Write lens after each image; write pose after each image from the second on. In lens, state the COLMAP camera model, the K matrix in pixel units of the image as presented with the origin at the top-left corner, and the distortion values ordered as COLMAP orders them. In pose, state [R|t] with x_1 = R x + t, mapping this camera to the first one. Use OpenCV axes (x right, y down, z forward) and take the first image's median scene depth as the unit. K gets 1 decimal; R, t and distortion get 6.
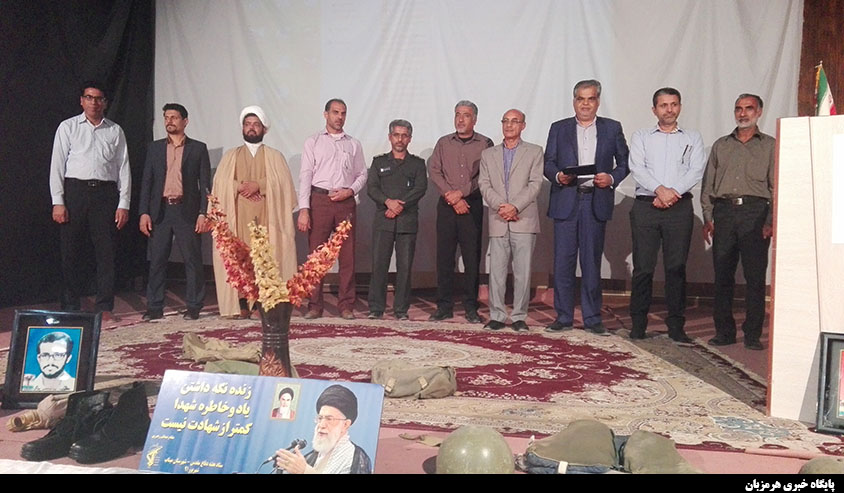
lens RADIAL K [[660.3, 0, 423.0], [0, 660.3, 245.2], [0, 0, 1]] dist [0.112301, -0.181702]
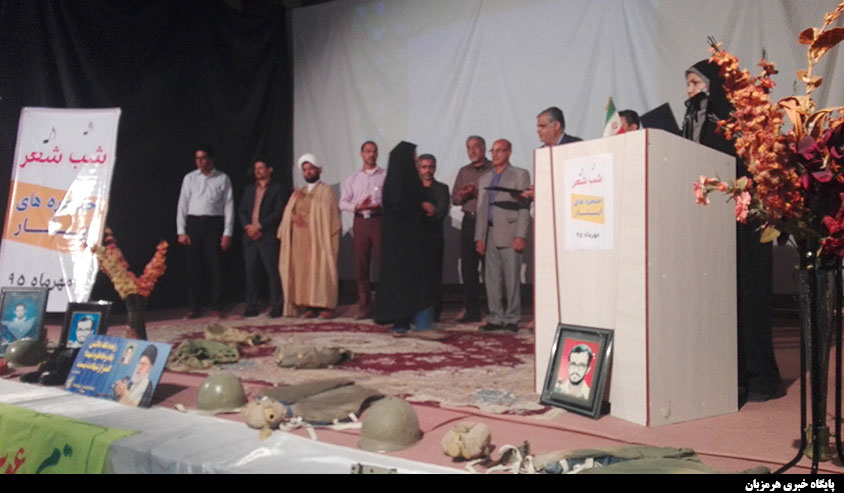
lens RADIAL K [[660.3, 0, 433.5], [0, 660.3, 234.5], [0, 0, 1]] dist [0.112301, -0.181702]
pose [[0.935007, -0.029012, -0.353440, 0.804016], [0.013466, 0.998834, -0.046365, 0.021621], [0.354373, 0.038592, 0.934307, -0.212187]]
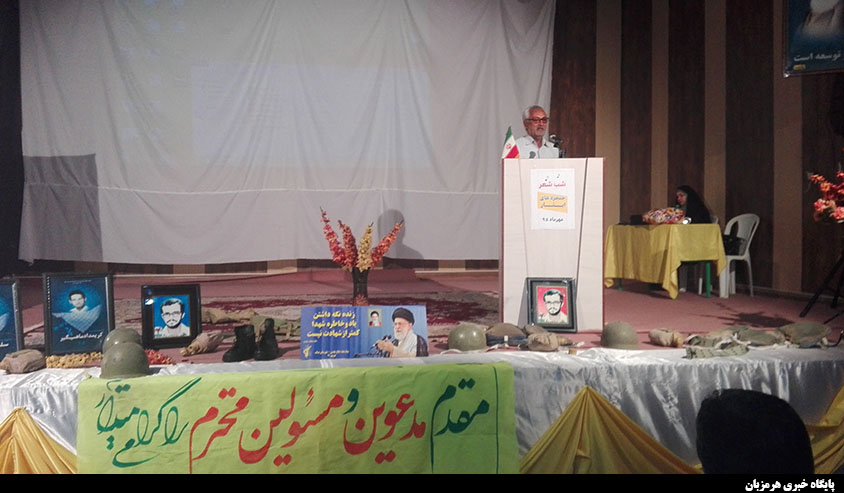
lens RADIAL K [[660.3, 0, 417.7], [0, 660.3, 242.8], [0, 0, 1]] dist [0.112301, -0.181702]
pose [[0.933069, -0.026954, 0.358686, -0.570355], [0.024346, 0.999634, 0.011787, -0.001063], [-0.358873, -0.002266, 0.933384, -0.613142]]
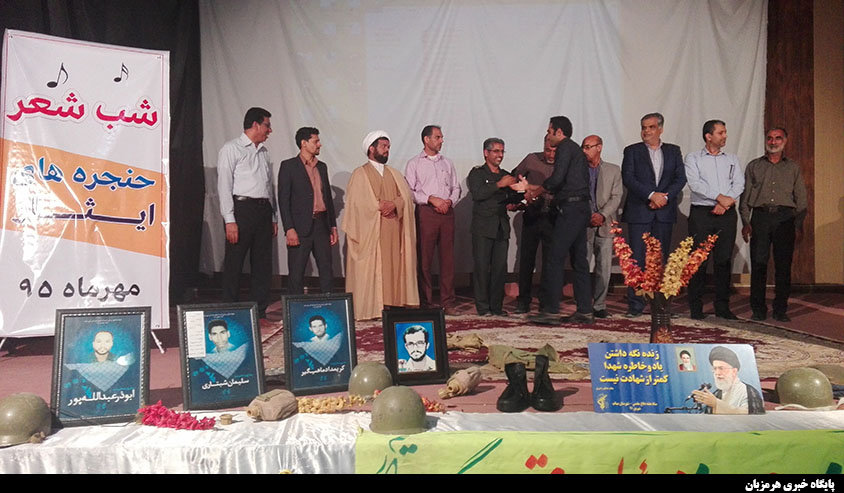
lens RADIAL K [[660.3, 0, 419.2], [0, 660.3, 240.0], [0, 0, 1]] dist [0.112301, -0.181702]
pose [[0.980120, -0.025478, 0.196763, -0.789259], [0.027430, 0.999598, -0.007200, -0.025595], [-0.196500, 0.012454, 0.980425, -0.249854]]
